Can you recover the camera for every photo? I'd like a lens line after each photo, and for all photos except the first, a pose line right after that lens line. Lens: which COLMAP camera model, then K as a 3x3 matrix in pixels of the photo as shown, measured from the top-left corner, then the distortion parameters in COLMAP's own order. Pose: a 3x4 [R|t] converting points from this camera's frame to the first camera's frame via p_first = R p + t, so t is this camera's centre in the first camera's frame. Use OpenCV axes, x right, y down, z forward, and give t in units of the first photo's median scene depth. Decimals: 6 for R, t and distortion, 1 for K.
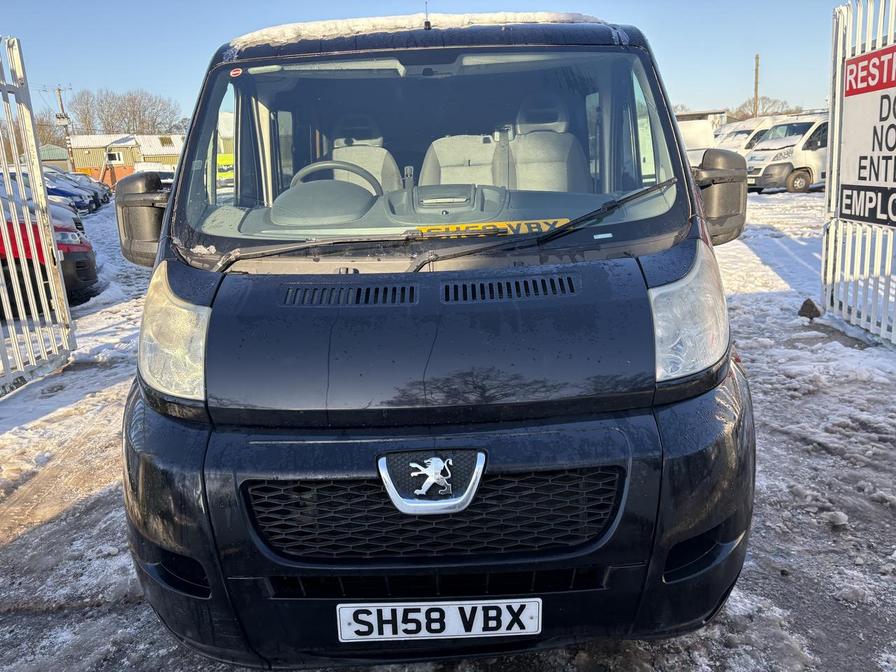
lens RADIAL K [[677.7, 0, 448.2], [0, 677.7, 337.9], [0, 0, 1]] dist [0.021435, -0.014877]
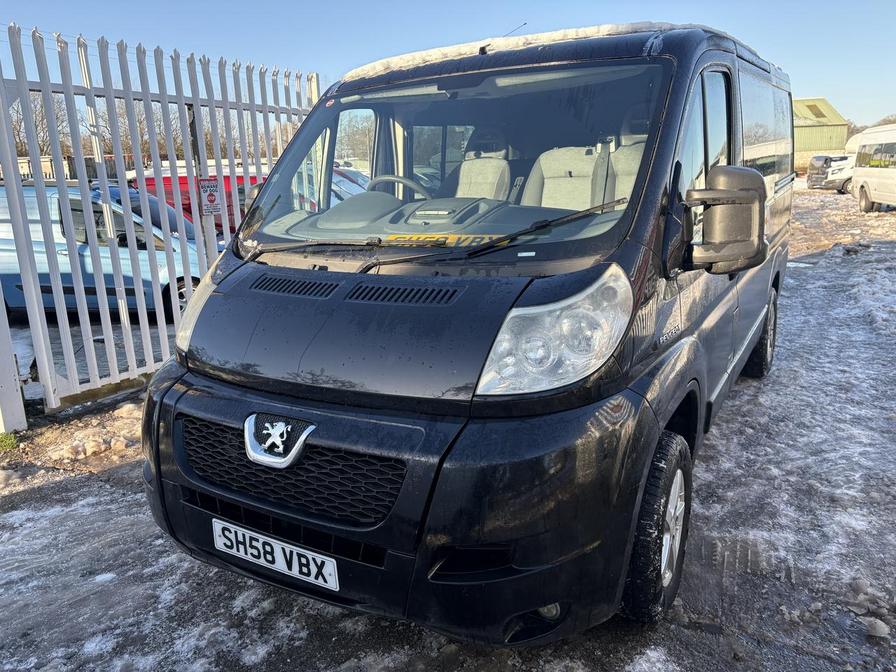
lens RADIAL K [[677.7, 0, 447.6], [0, 677.7, 334.9], [0, 0, 1]] dist [0.021435, -0.014877]
pose [[0.854648, 0.129113, -0.502899, 0.821940], [-0.130365, 0.990921, 0.032860, -0.059300], [0.502576, 0.037476, 0.863721, 0.080457]]
